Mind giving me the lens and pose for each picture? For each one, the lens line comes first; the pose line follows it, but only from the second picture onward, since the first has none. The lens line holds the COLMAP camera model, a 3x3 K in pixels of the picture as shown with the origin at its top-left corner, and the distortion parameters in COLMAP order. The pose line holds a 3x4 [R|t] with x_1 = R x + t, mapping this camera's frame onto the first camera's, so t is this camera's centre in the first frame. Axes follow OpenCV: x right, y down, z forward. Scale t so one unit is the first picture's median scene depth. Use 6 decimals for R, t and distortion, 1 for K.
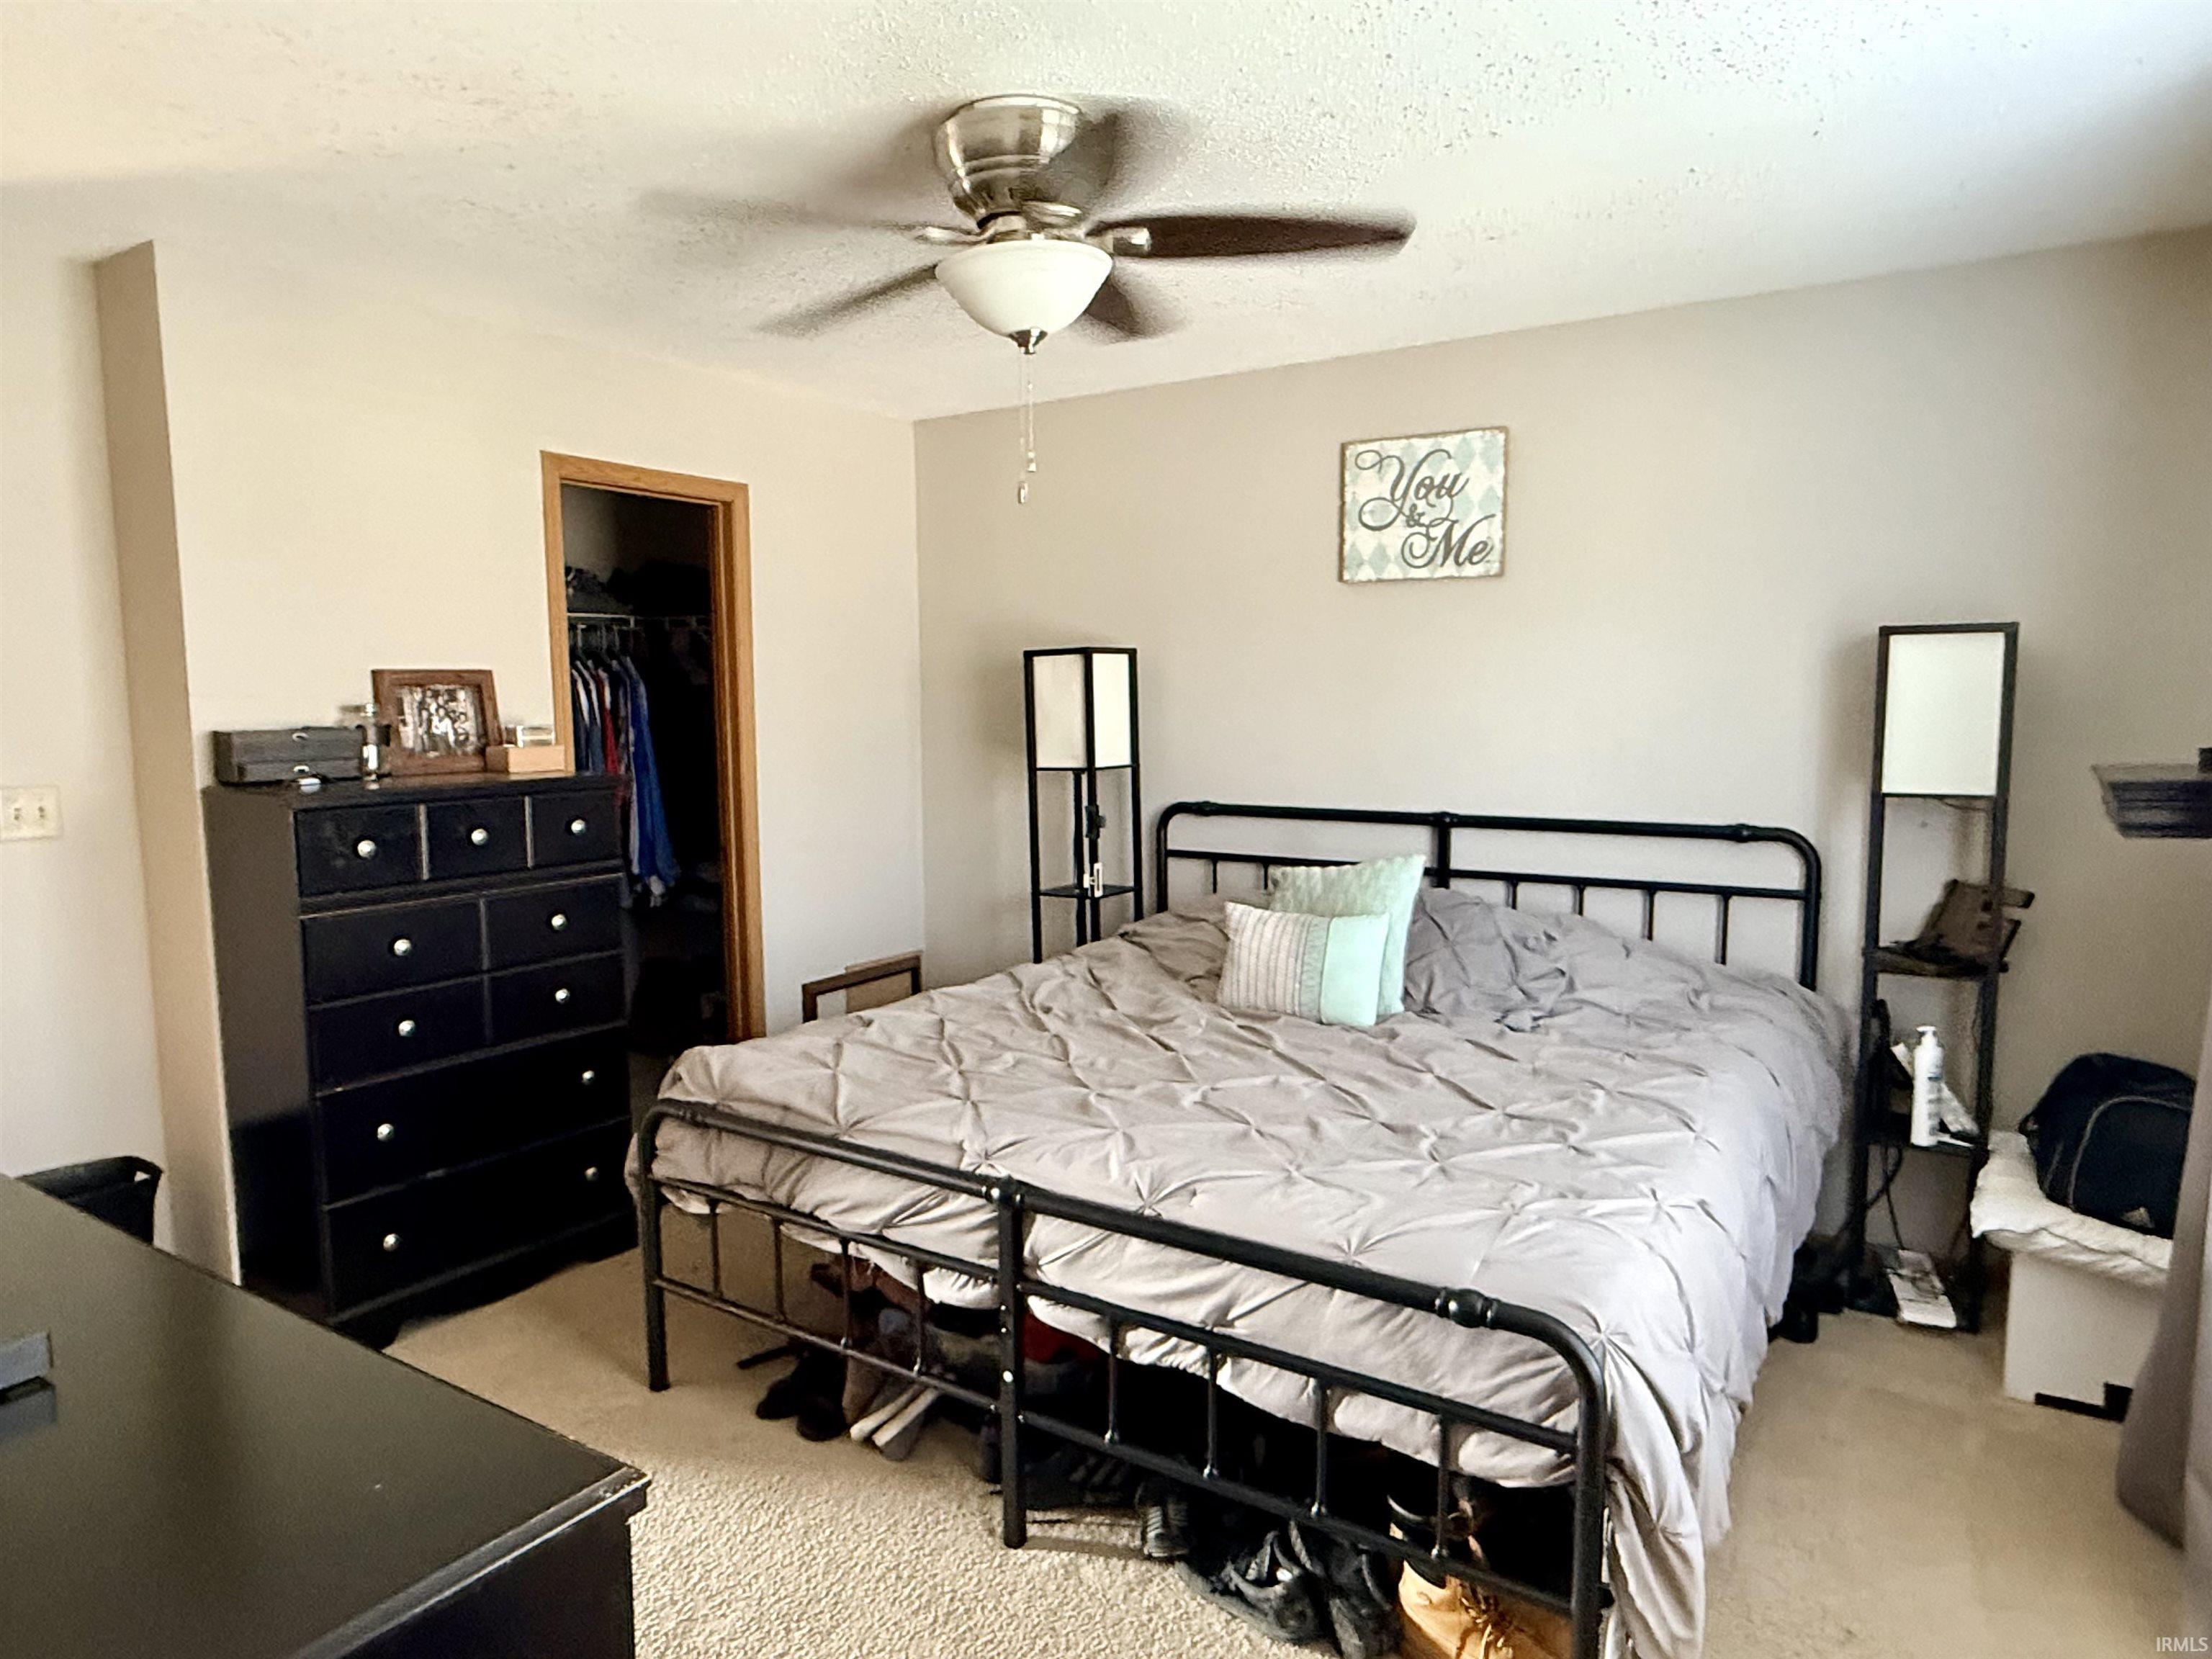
lens RADIAL K [[1361.1, 0, 1099.2], [0, 1361.1, 835.5], [0, 0, 1]] dist [-0.001807, -0.001149]
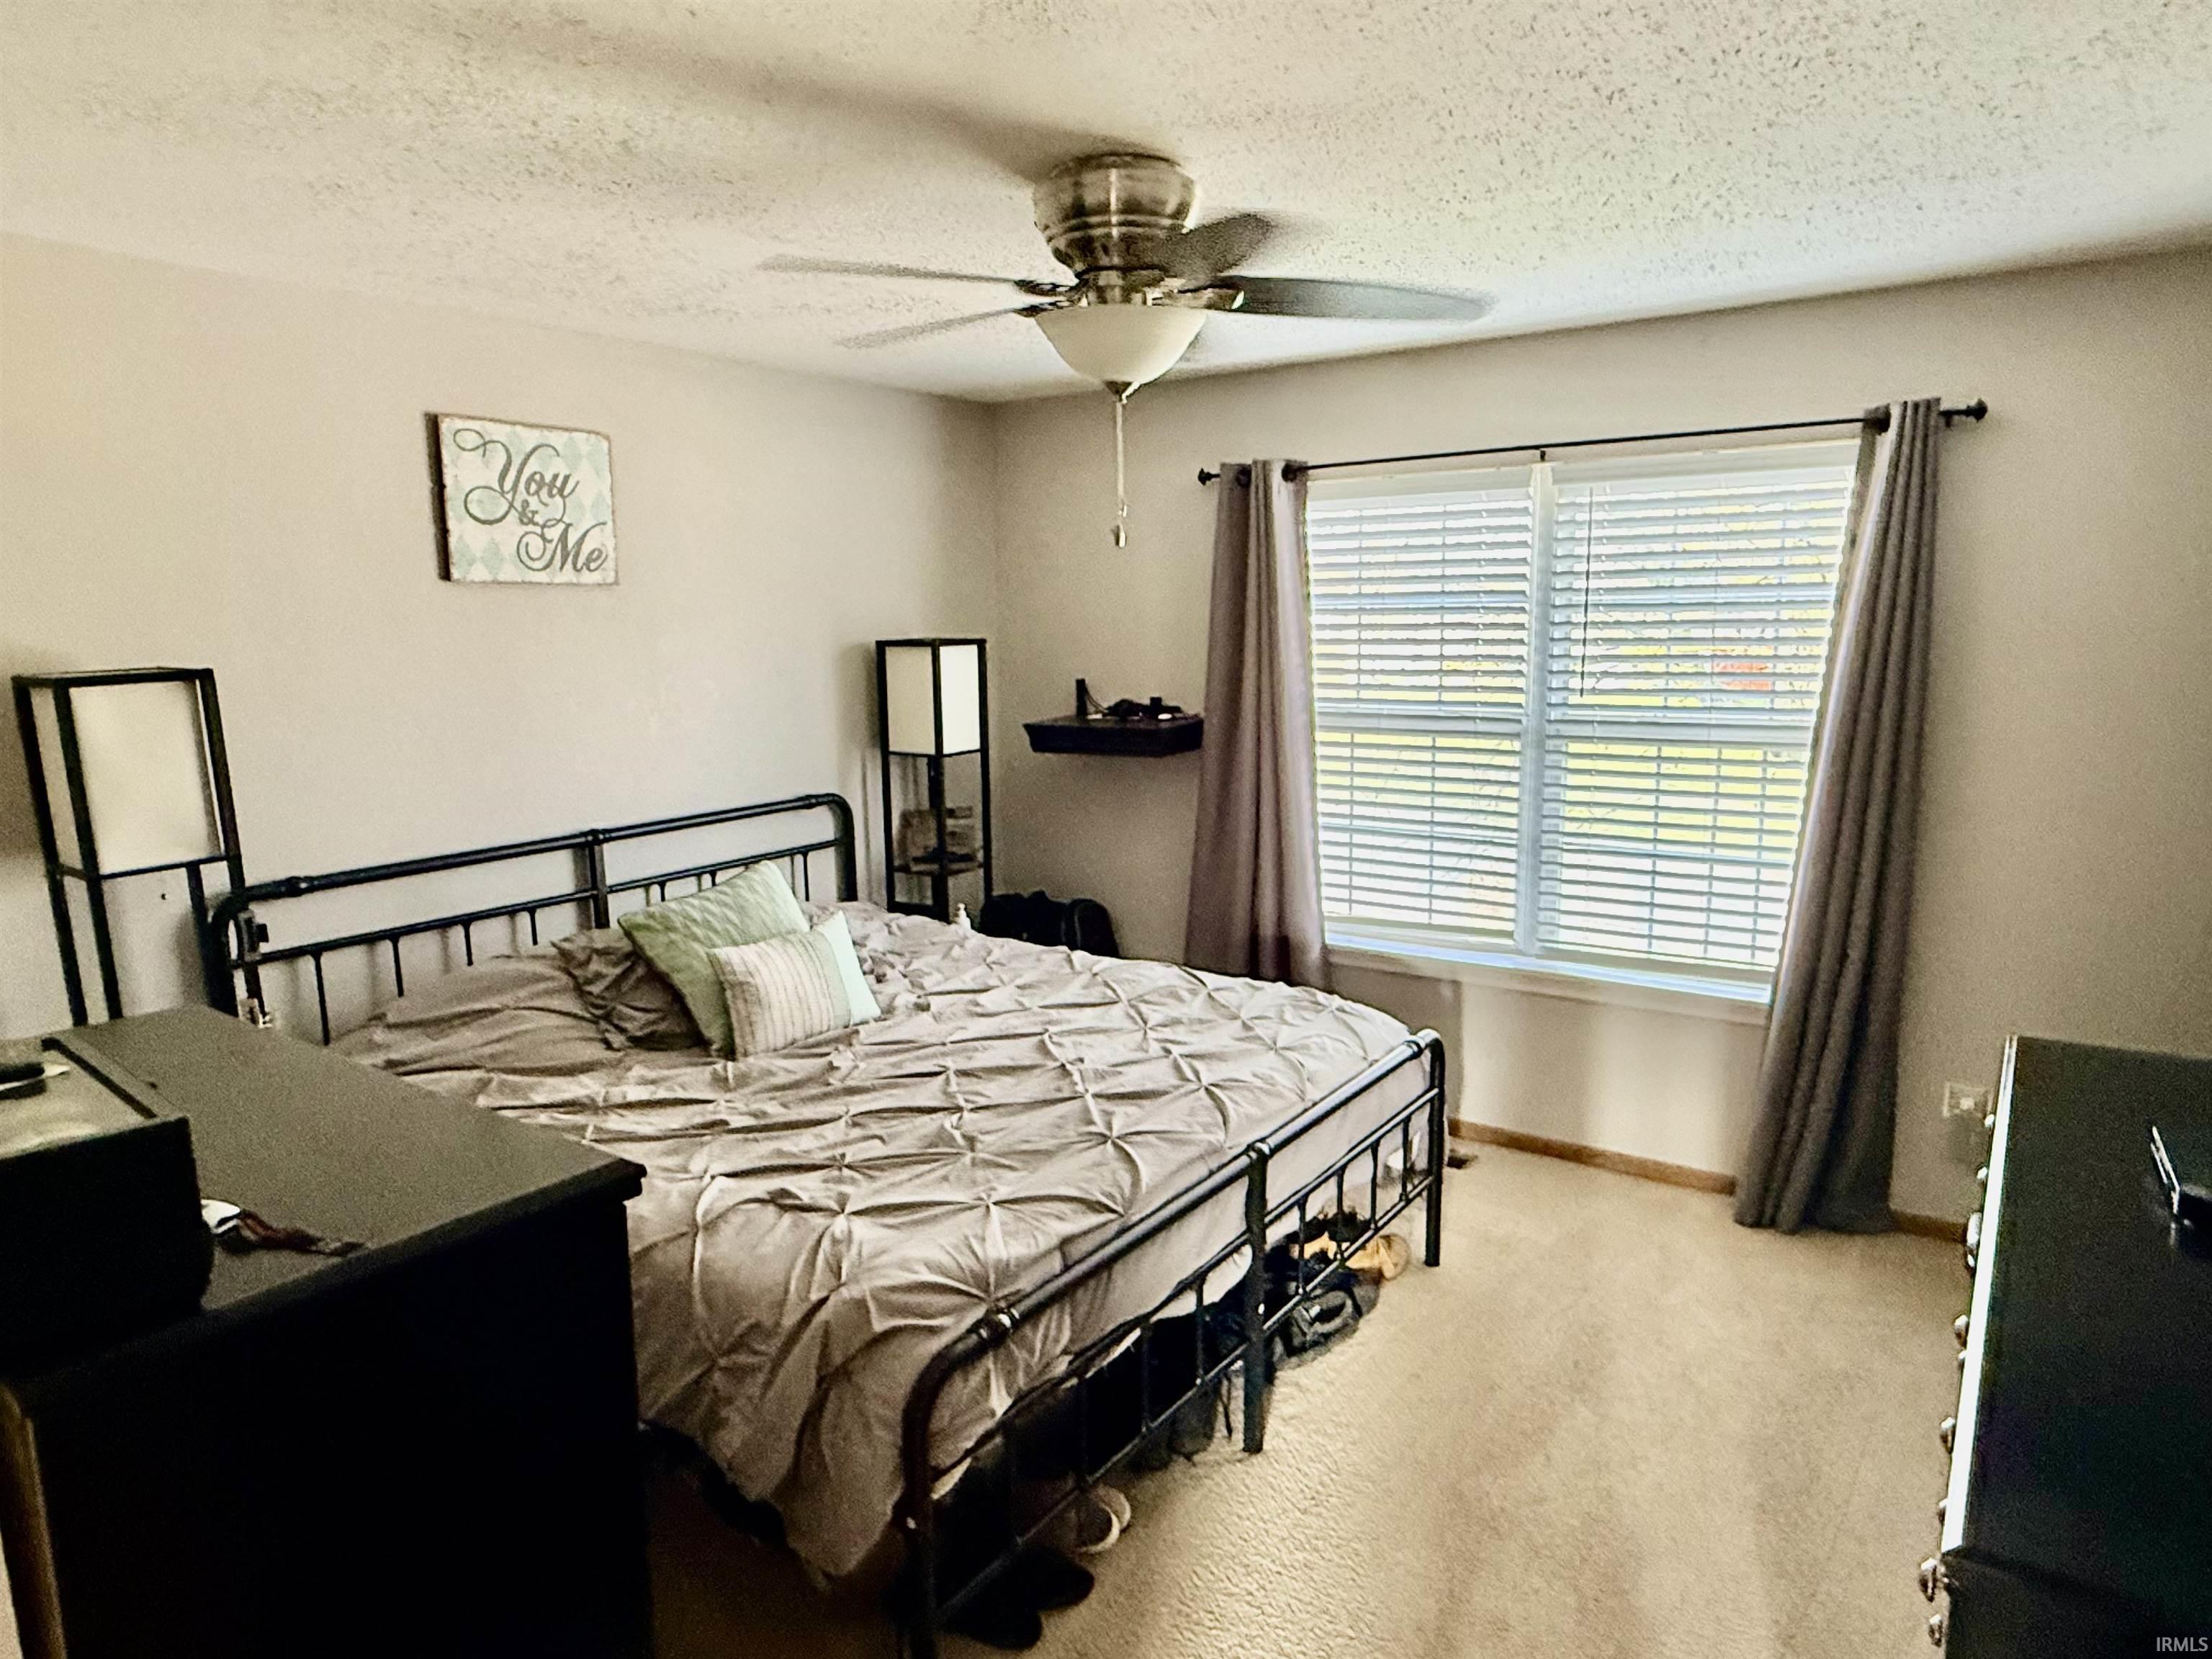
lens RADIAL K [[1361.1, 0, 1097.2], [0, 1361.1, 833.1], [0, 0, 1]] dist [-0.001807, -0.001149]
pose [[0.031332, -0.156071, 0.987249, -0.693981], [0.118599, 0.981336, 0.151372, -0.119471], [-0.992448, 0.112344, 0.049257, 0.611375]]
